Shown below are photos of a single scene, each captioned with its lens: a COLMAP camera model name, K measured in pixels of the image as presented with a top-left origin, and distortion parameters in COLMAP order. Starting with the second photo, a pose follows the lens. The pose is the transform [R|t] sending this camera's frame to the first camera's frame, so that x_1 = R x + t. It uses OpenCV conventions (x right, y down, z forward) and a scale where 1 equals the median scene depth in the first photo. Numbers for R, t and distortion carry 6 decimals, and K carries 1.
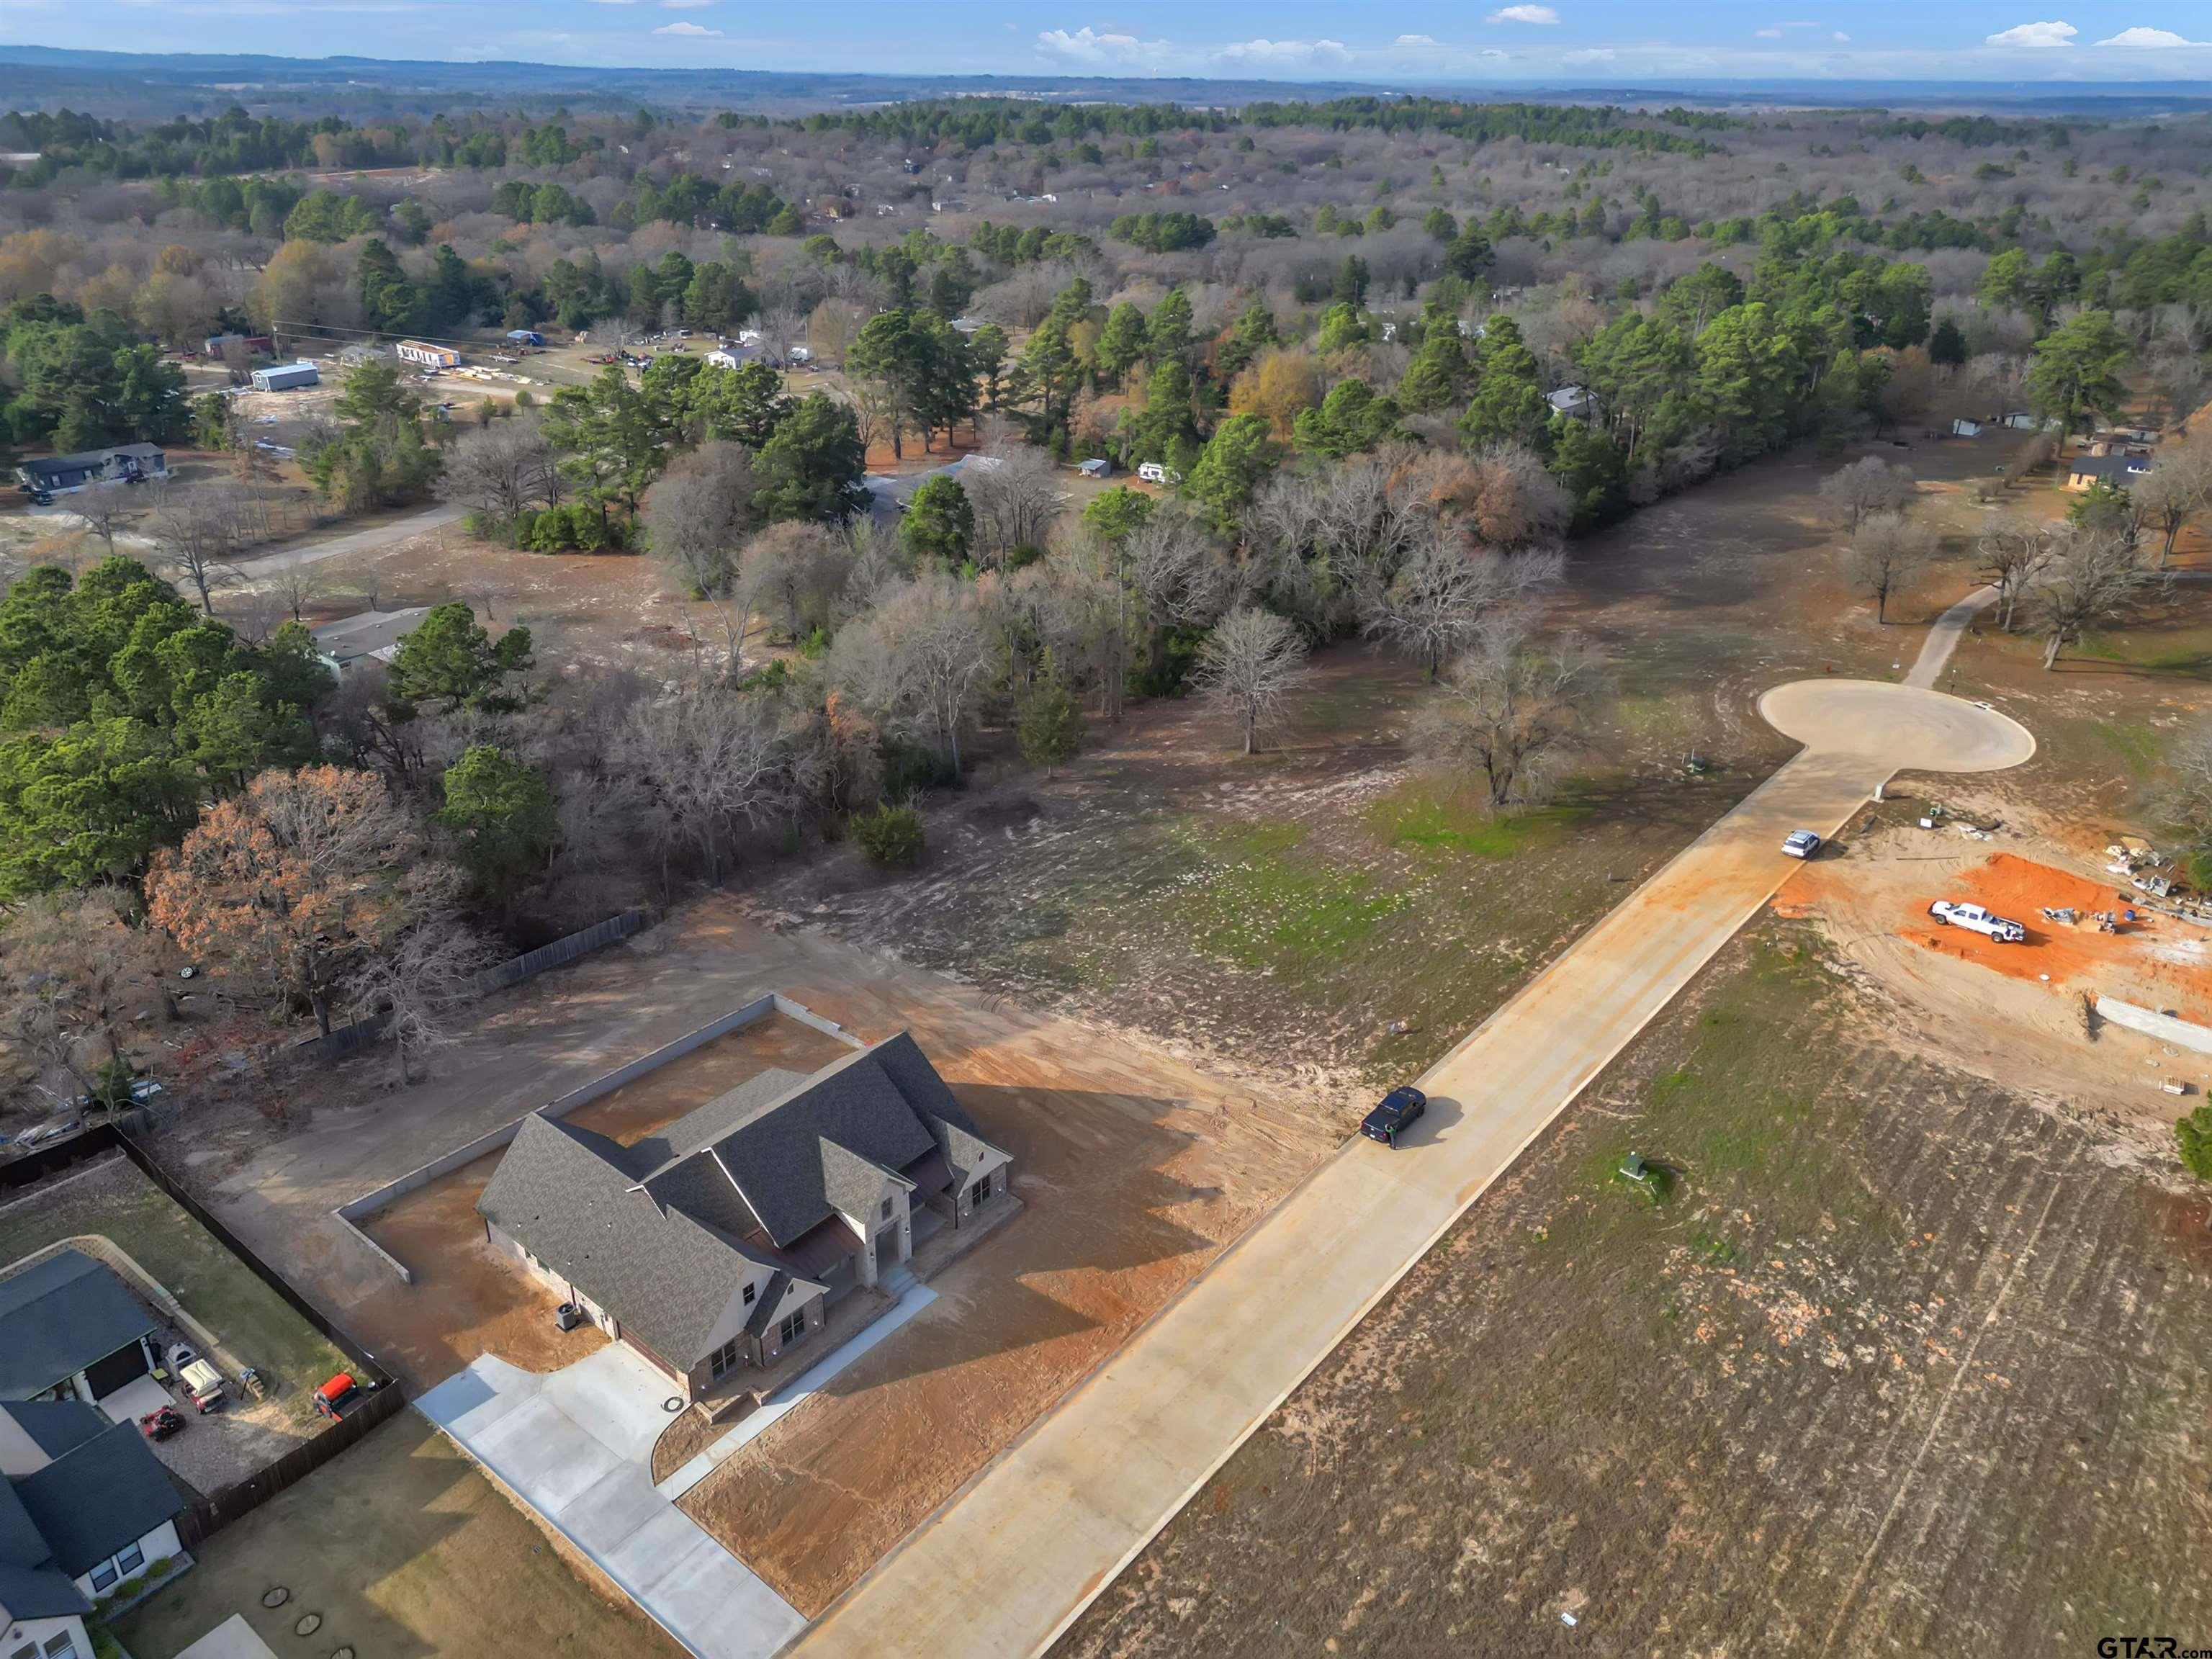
lens RADIAL K [[1562.9, 0, 1119.5], [0, 1562.9, 806.6], [0, 0, 1]] dist [0.073346, -0.069150]
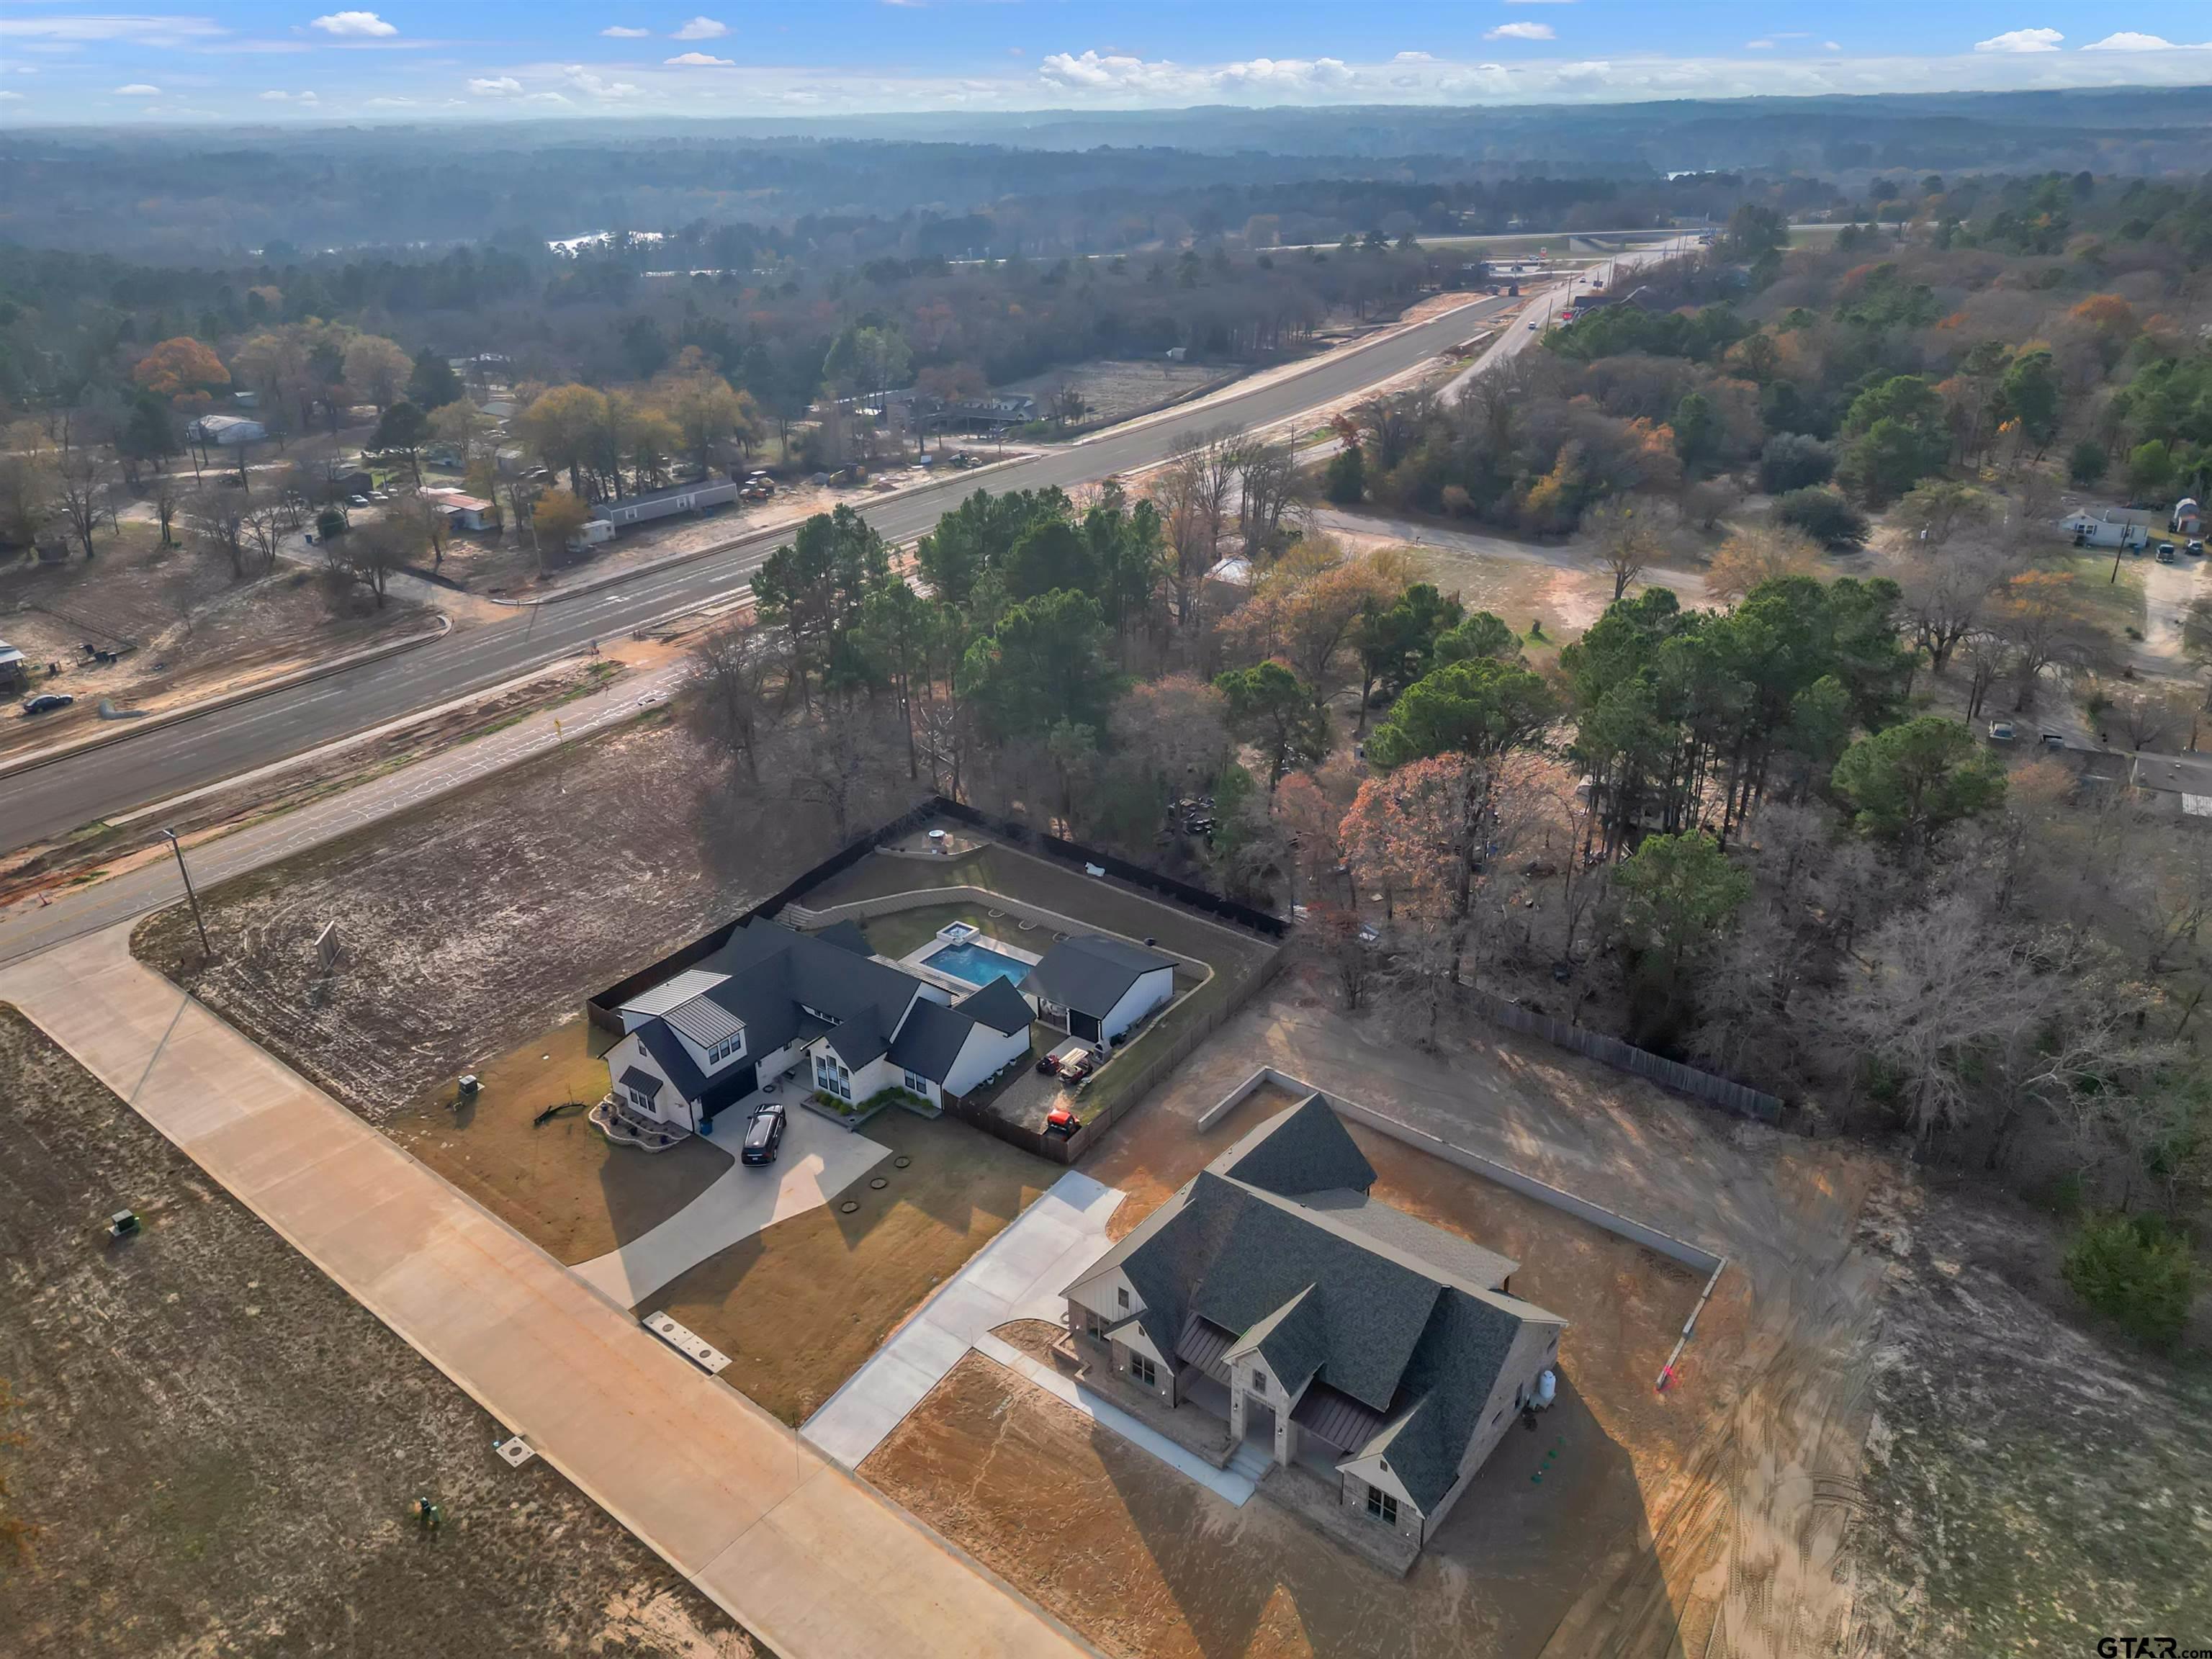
lens RADIAL K [[1562.9, 0, 1119.3], [0, 1562.9, 823.3], [0, 0, 1]] dist [0.073346, -0.069150]
pose [[0.015794, 0.407599, -0.913025, 0.516873], [-0.408987, 0.835888, 0.366088, -0.290707], [0.912404, 0.367633, 0.179905, 0.632807]]
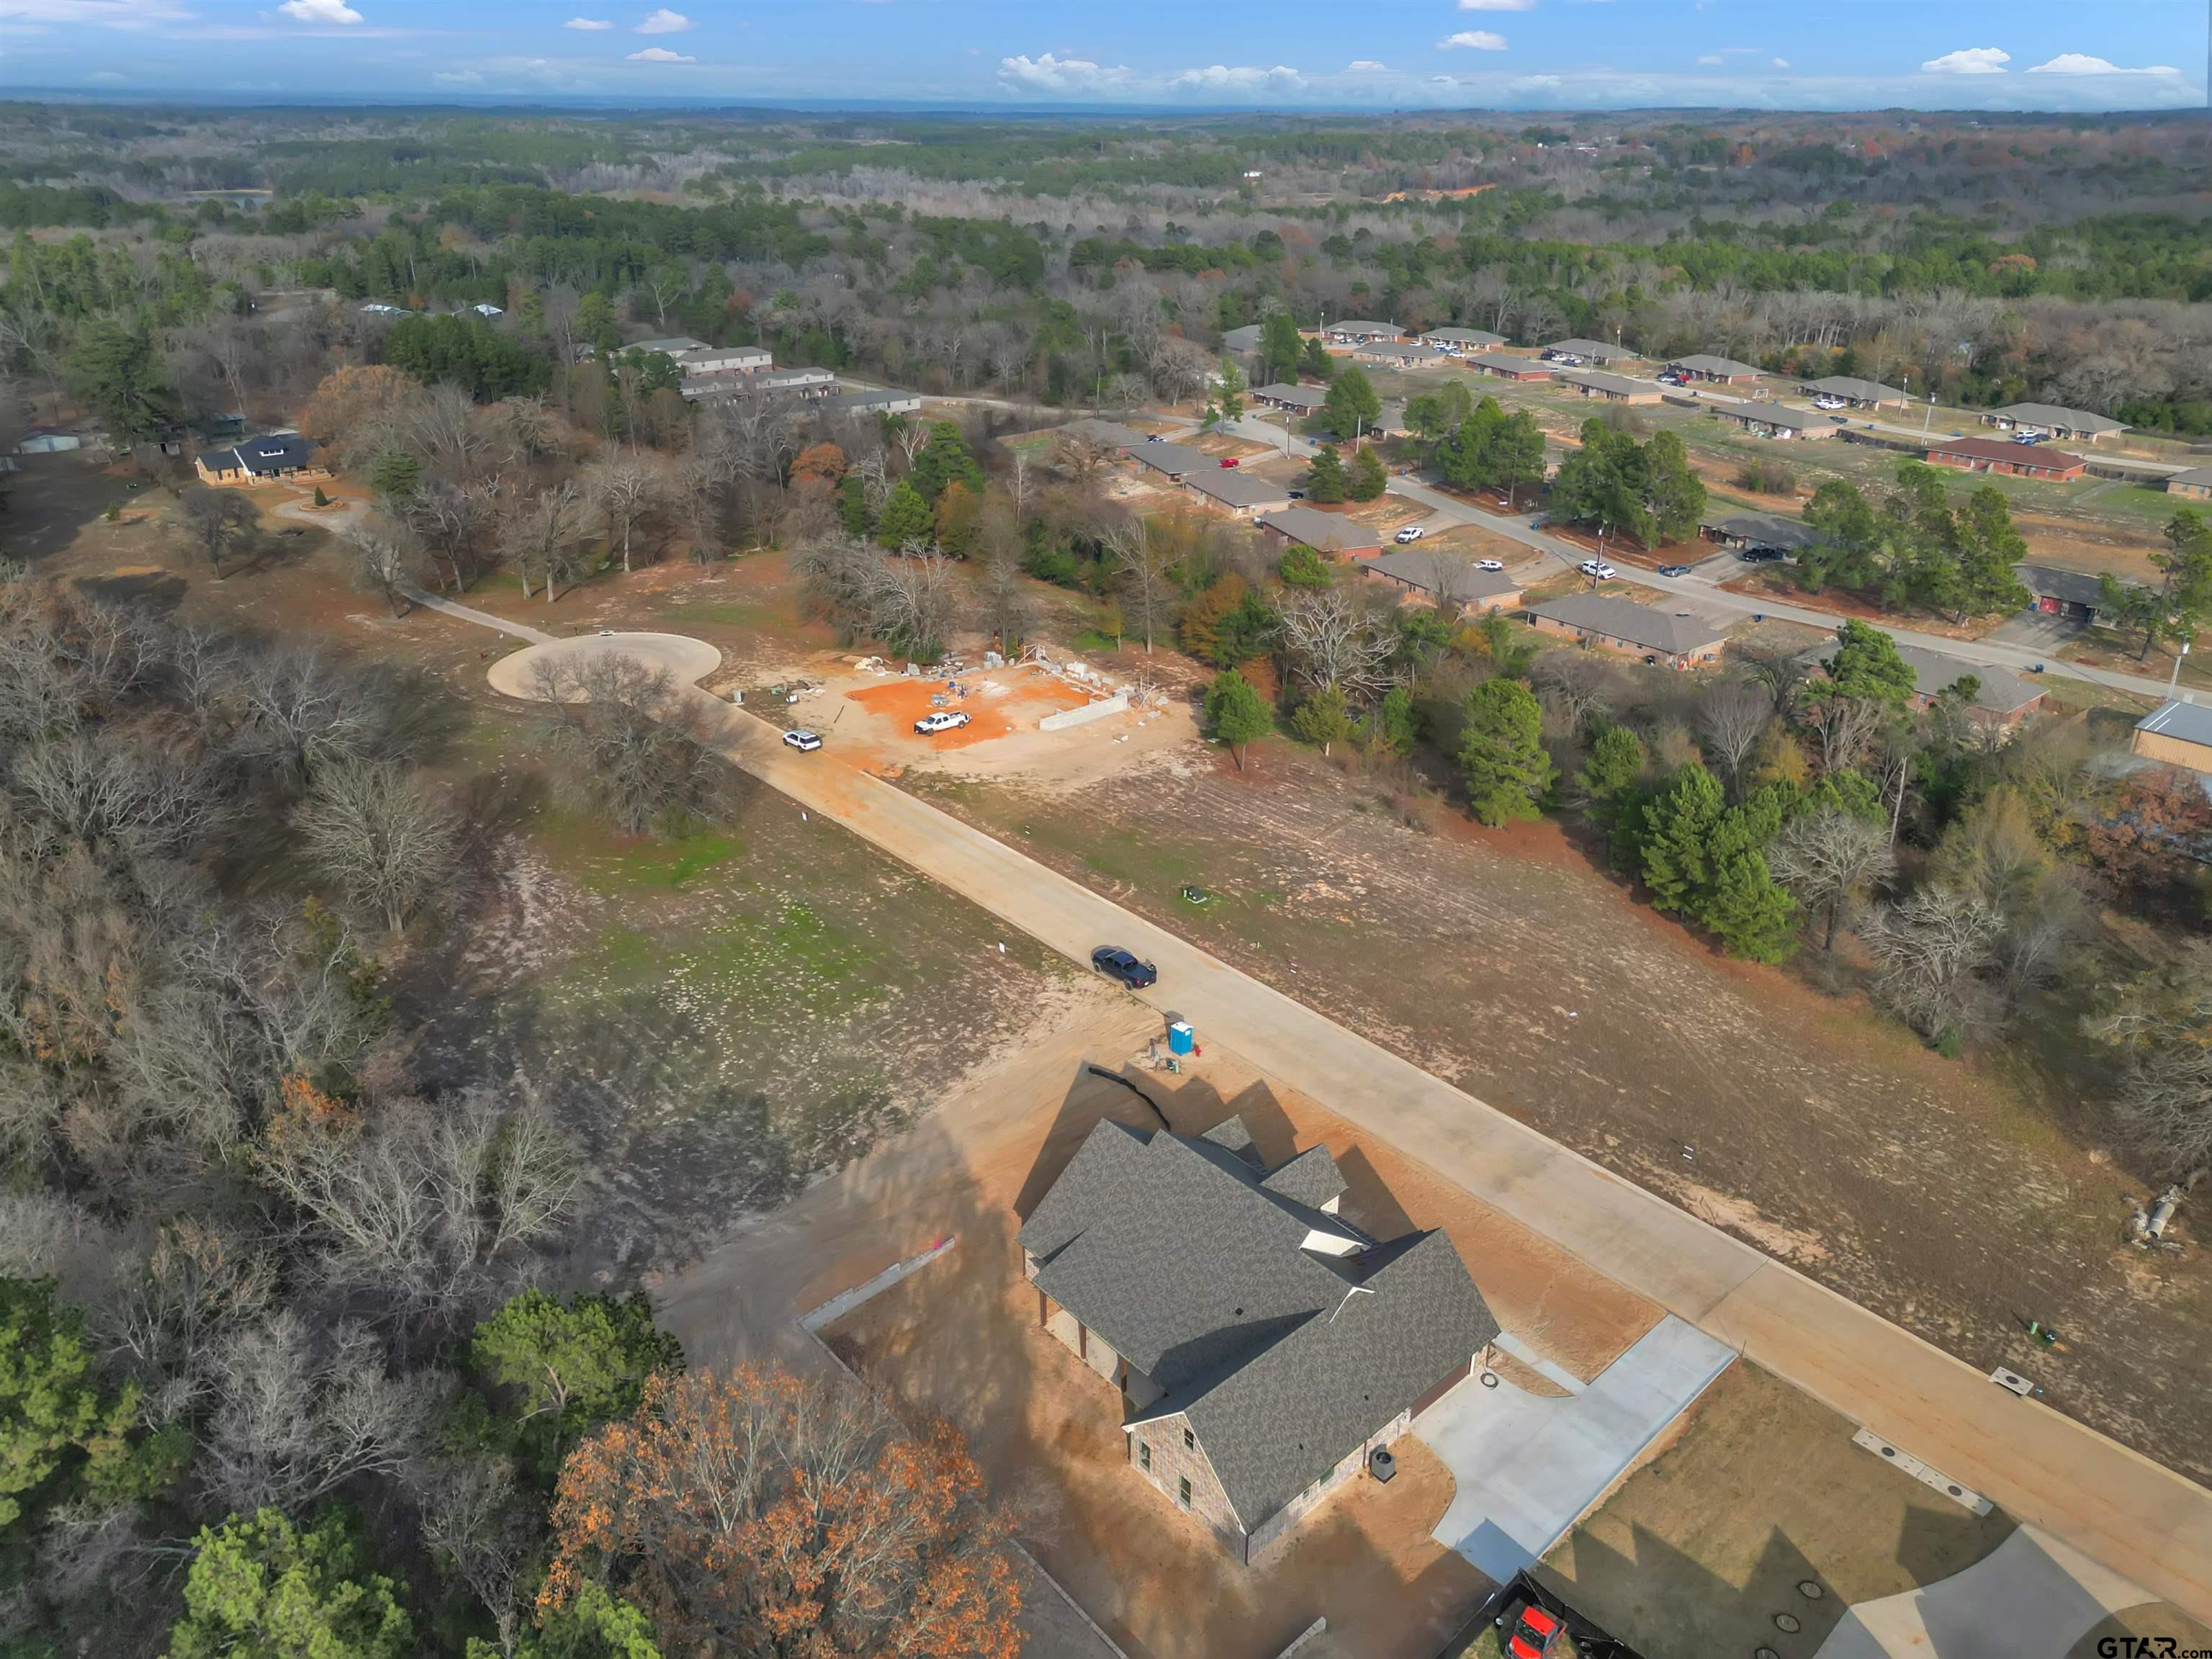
lens RADIAL K [[1562.9, 0, 1127.0], [0, 1562.9, 817.9], [0, 0, 1]] dist [0.073346, -0.069150]
pose [[0.140464, -0.419720, 0.896719, -0.983974], [0.411279, 0.848595, 0.332771, -0.347766], [-0.900622, 0.322060, 0.291819, 0.705501]]
